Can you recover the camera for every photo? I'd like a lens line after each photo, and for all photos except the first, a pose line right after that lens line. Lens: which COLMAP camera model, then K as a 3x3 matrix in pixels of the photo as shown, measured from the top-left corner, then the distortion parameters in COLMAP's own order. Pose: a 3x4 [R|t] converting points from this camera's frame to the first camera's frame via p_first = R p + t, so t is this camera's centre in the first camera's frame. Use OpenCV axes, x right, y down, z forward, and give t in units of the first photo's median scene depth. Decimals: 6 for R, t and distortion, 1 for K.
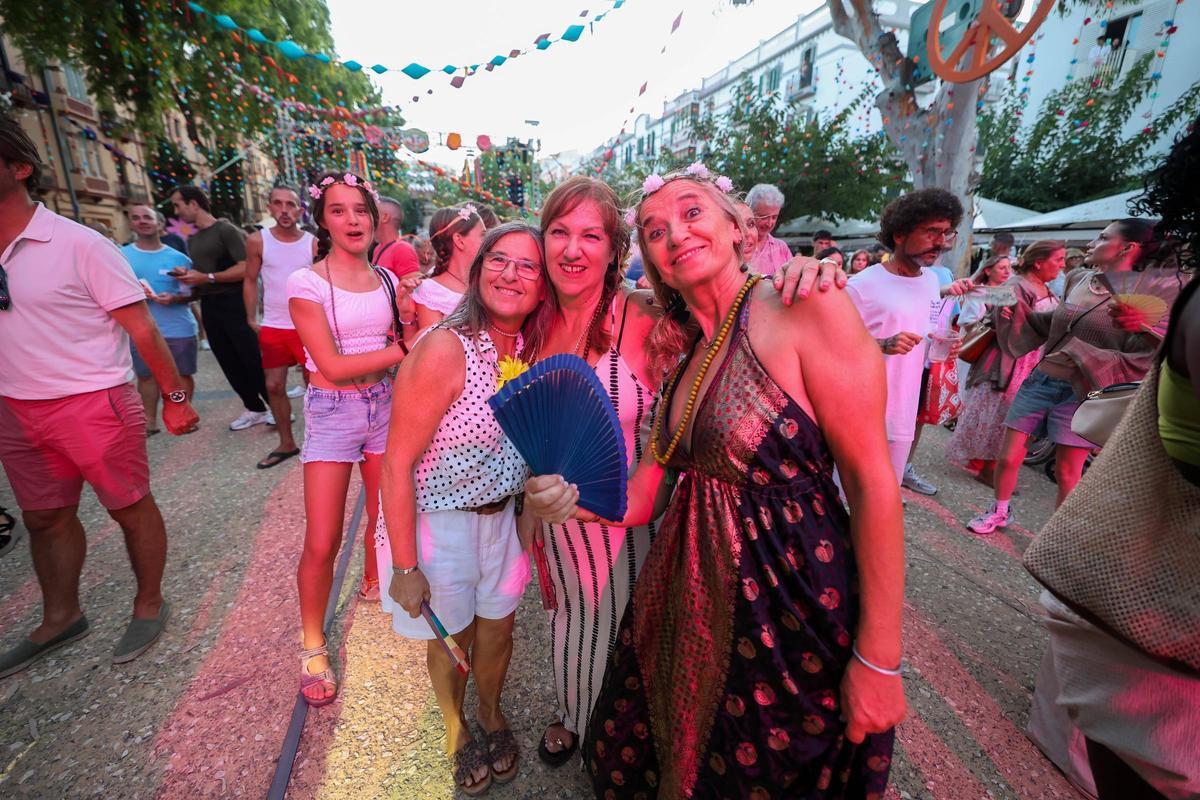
lens RADIAL K [[515.8, 0, 600.0], [0, 515.8, 400.0], [0, 0, 1]] dist [0.001174, 0.000244]
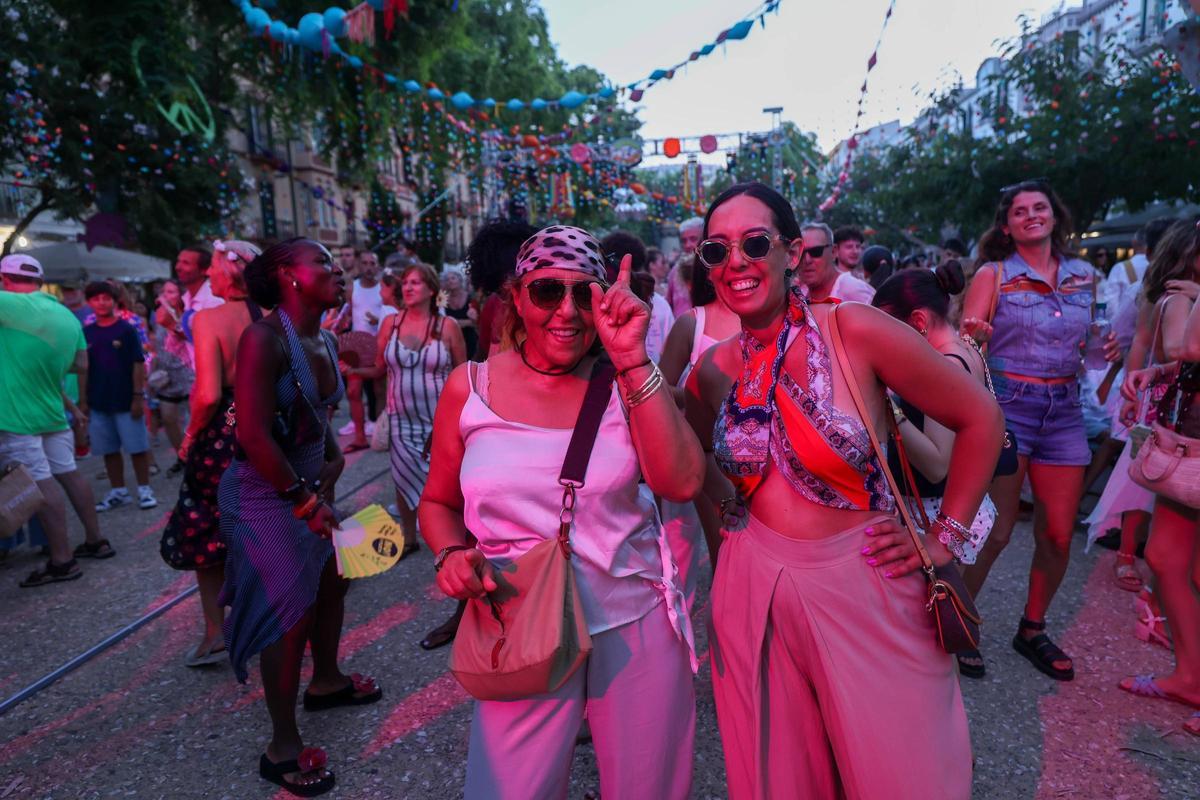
lens RADIAL K [[769.8, 0, 600.0], [0, 769.8, 400.0], [0, 0, 1]] dist [0.003718, 0.001268]
pose [[0.910535, 0.008212, -0.413350, 0.111386], [-0.058489, 0.992306, -0.109126, 0.023082], [0.409274, 0.123539, 0.904010, -0.075825]]
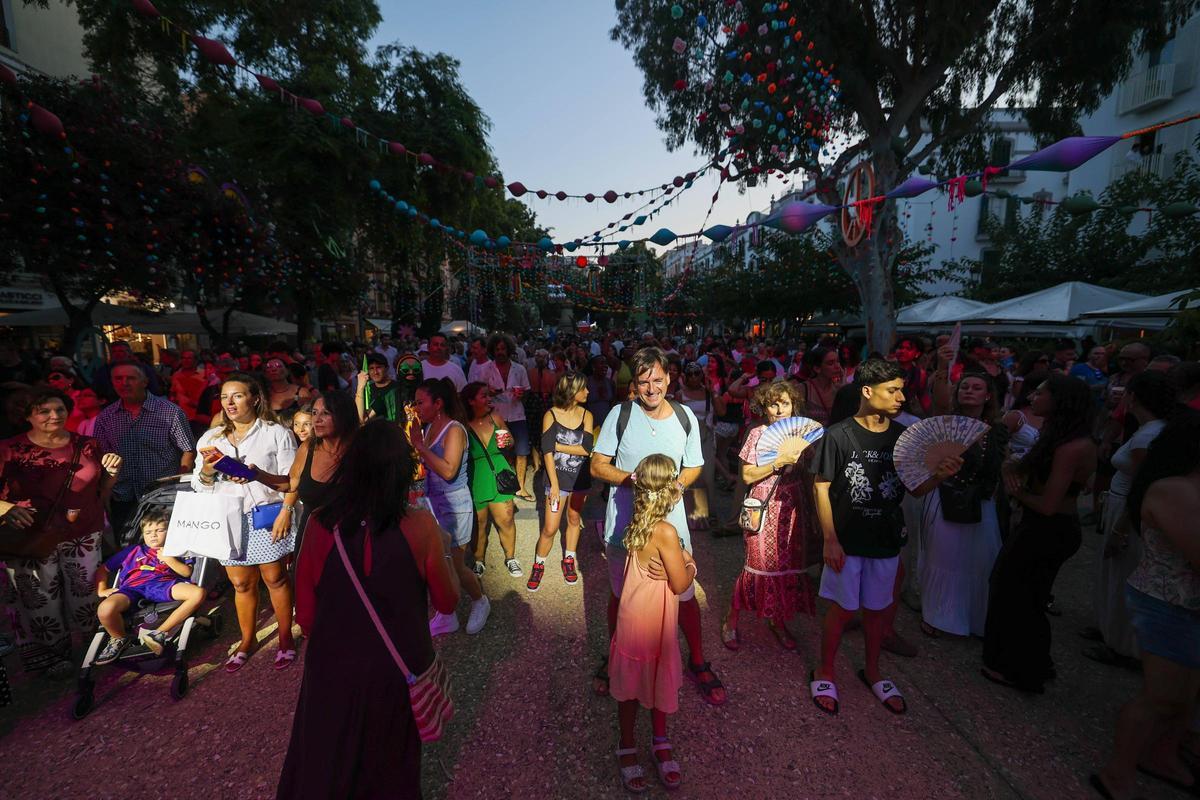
lens RADIAL K [[515.8, 0, 600.0], [0, 515.8, 400.0], [0, 0, 1]] dist [0.001174, 0.000244]
pose [[0.969316, 0.005081, -0.245766, 0.099133], [-0.041457, 0.988845, -0.143065, 0.049930], [0.242297, 0.148864, 0.958713, -0.233268]]
